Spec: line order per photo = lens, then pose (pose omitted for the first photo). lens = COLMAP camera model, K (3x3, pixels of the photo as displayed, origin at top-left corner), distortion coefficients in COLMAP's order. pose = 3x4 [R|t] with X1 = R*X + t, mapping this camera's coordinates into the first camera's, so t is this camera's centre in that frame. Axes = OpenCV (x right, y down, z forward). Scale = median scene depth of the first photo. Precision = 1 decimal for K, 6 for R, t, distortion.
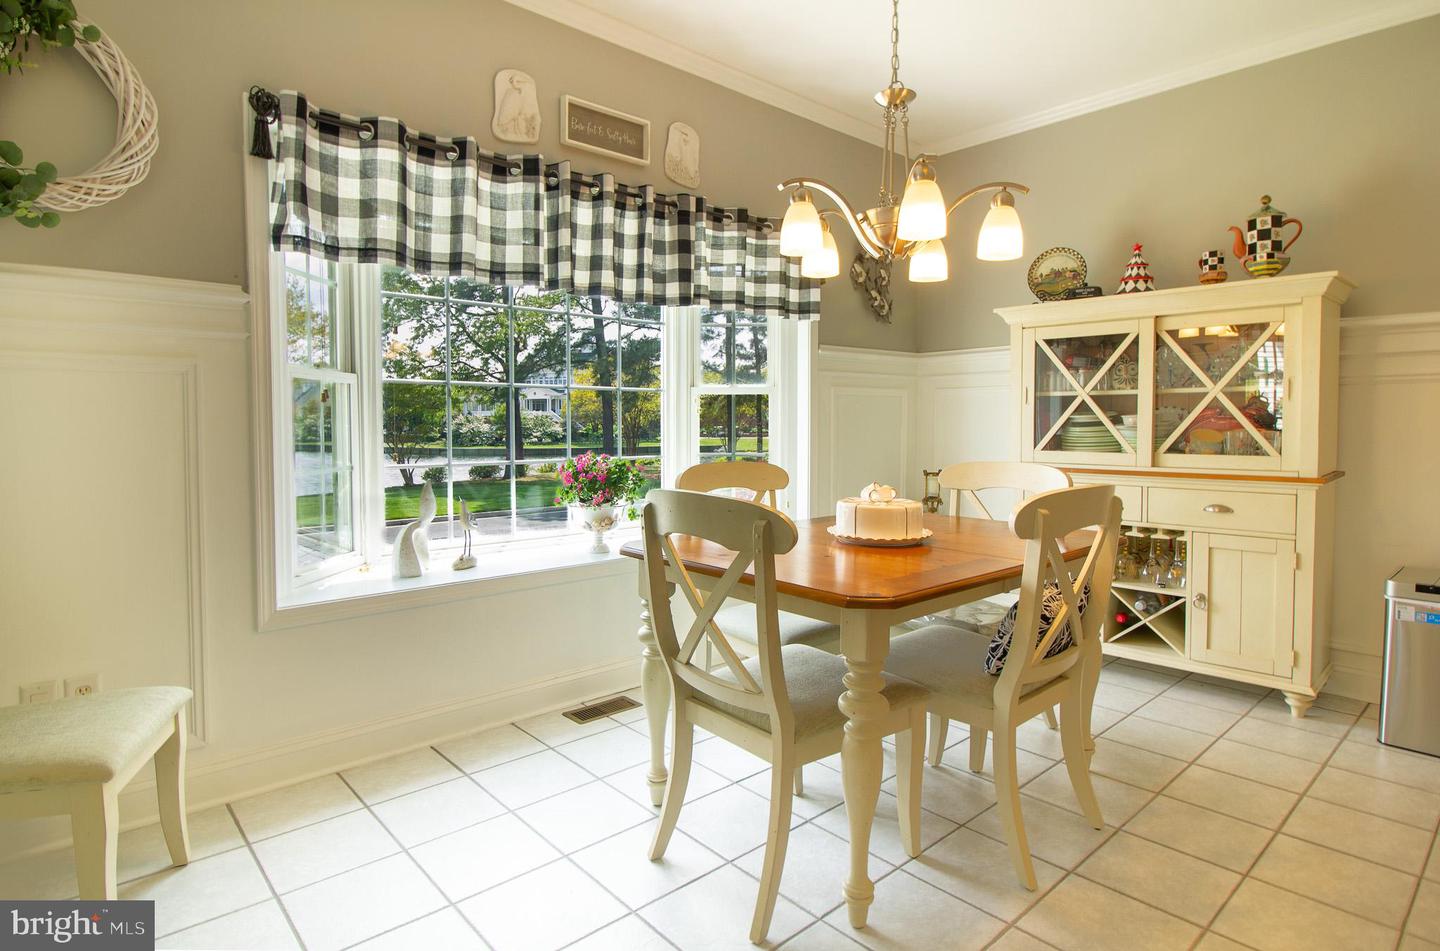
lens RADIAL K [[782.5, 0, 715.8], [0, 782.5, 451.8], [0, 0, 1]] dist [0.000063, -0.000638]
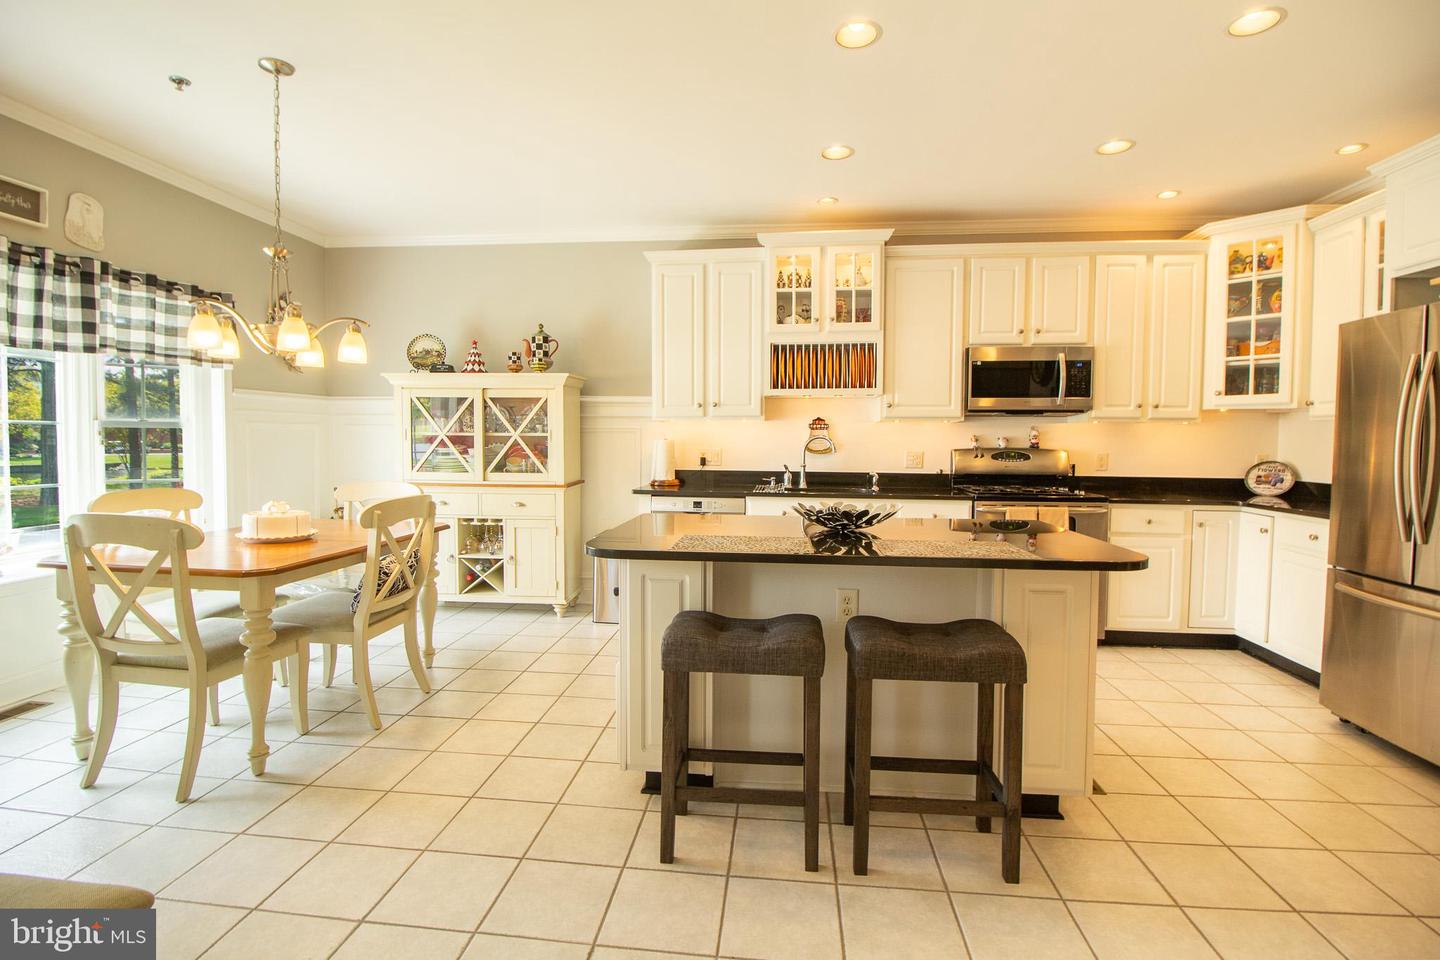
lens RADIAL K [[673.1, 0, 722.2], [0, 673.1, 468.4], [0, 0, 1]] dist [-0.003088, -0.010089]
pose [[0.737385, -0.019823, 0.675182, -0.018983], [0.015234, 0.999803, 0.012715, -0.018033], [-0.675301, 0.000910, 0.737542, -0.386734]]
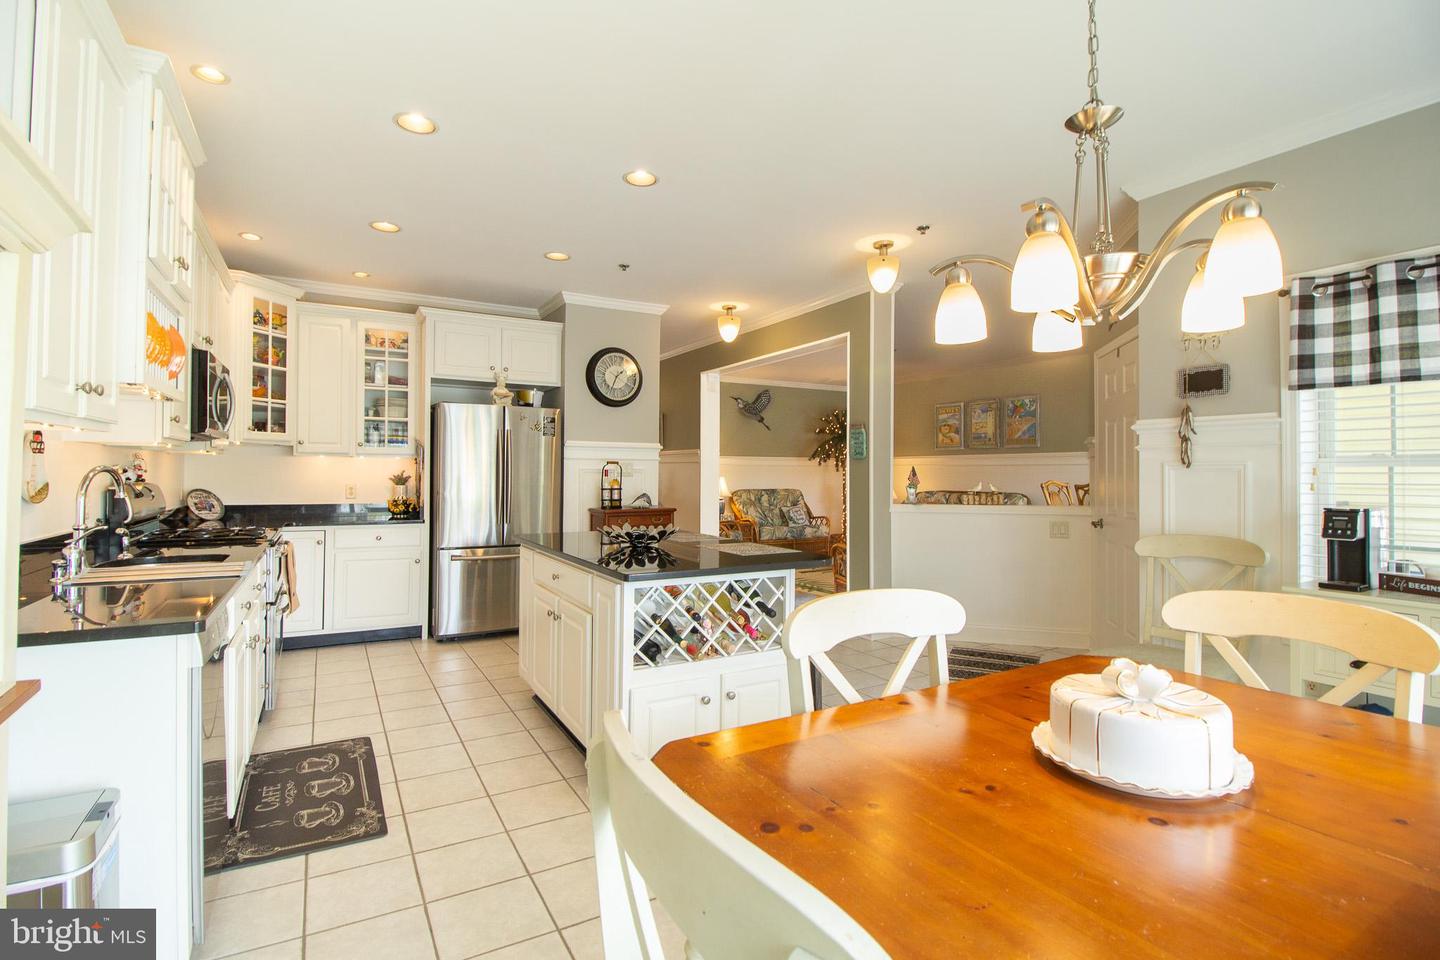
lens RADIAL K [[673.1, 0, 714.3], [0, 673.1, 466.0], [0, 0, 1]] dist [-0.003088, -0.010089]
pose [[-0.975442, 0.001307, 0.220253, 0.299337], [0.006332, 0.999735, 0.022111, -0.080406], [-0.220166, 0.022963, -0.975192, 1.176328]]
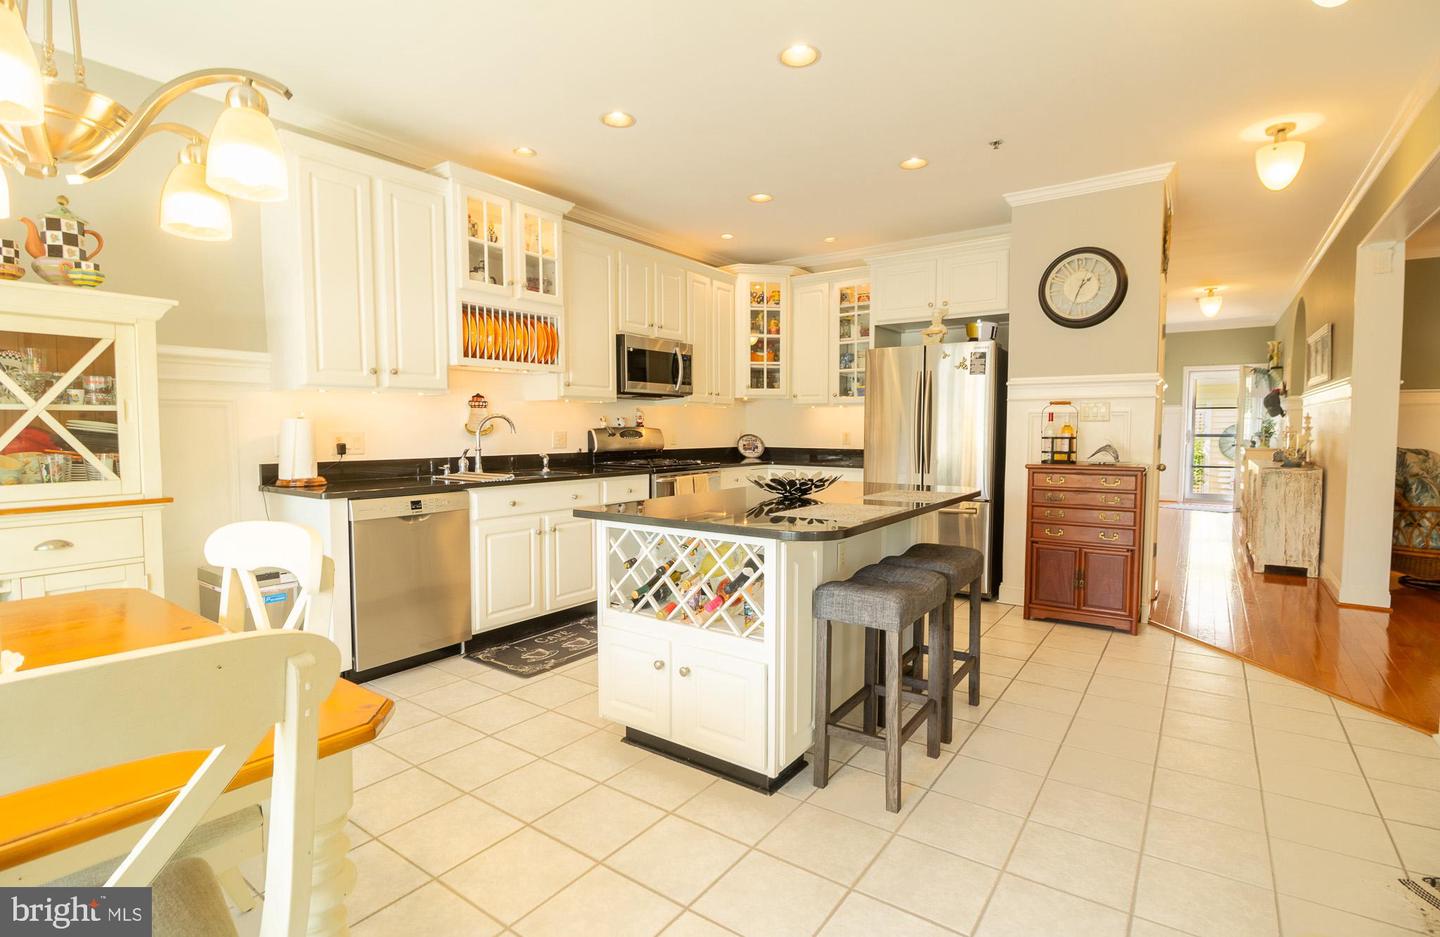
lens RADIAL K [[672.2, 0, 721.2], [0, 672.2, 471.8], [0, 0, 1]] dist [-0.008588, -0.001992]
pose [[-0.218301, -0.061099, 0.973967, -0.238512], [0.037459, 0.996778, 0.070926, -0.033741], [-0.975162, 0.051967, -0.215309, 0.441218]]
